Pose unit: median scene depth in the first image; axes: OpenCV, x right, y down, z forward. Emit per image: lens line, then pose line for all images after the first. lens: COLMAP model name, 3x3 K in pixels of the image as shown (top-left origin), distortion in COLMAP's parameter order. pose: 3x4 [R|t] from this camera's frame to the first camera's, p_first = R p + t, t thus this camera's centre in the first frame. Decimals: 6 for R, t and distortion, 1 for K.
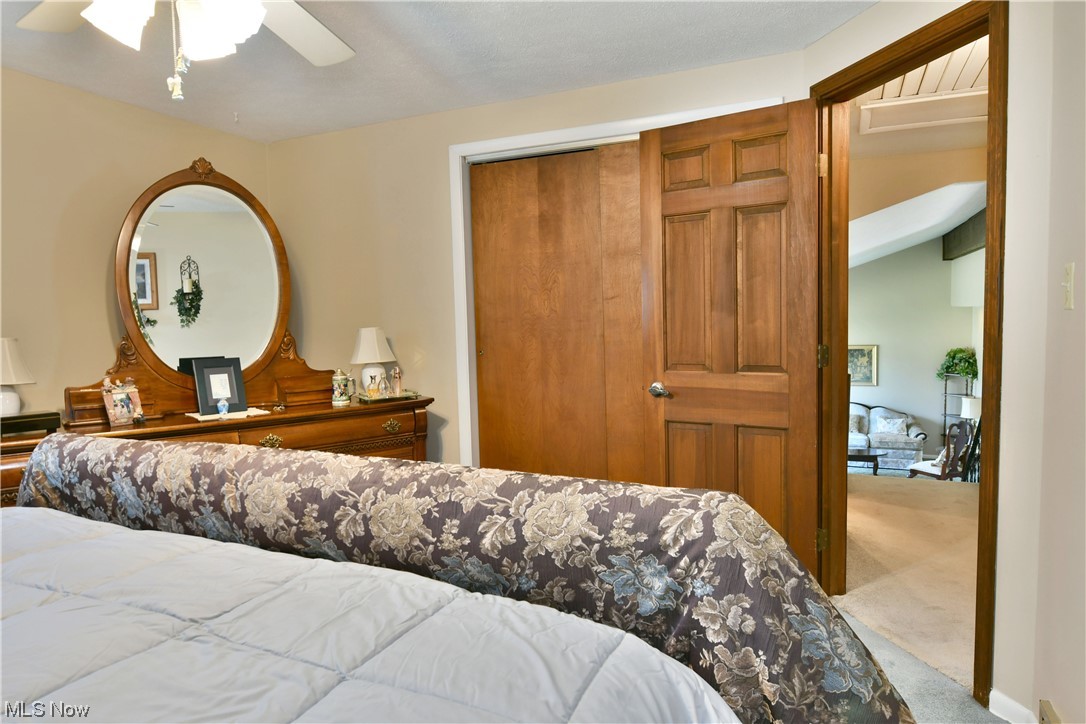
lens RADIAL K [[670.5, 0, 548.8], [0, 670.5, 358.9], [0, 0, 1]] dist [-0.012400, -0.004730]
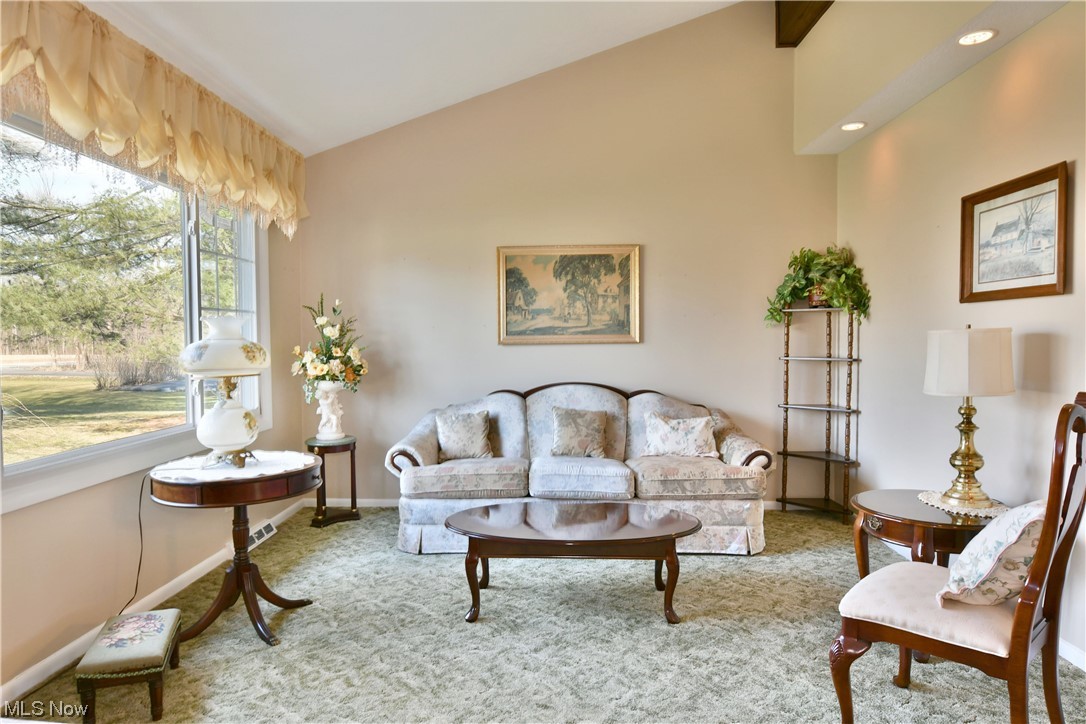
lens RADIAL K [[670.5, 0, 537.8], [0, 670.5, 352.2], [0, 0, 1]] dist [-0.013738, -0.001749]
pose [[0.936148, 0.010583, 0.351448, 0.295575], [0.007519, 0.998716, -0.050102, 0.069913], [-0.351527, 0.049545, 0.934866, 0.658486]]
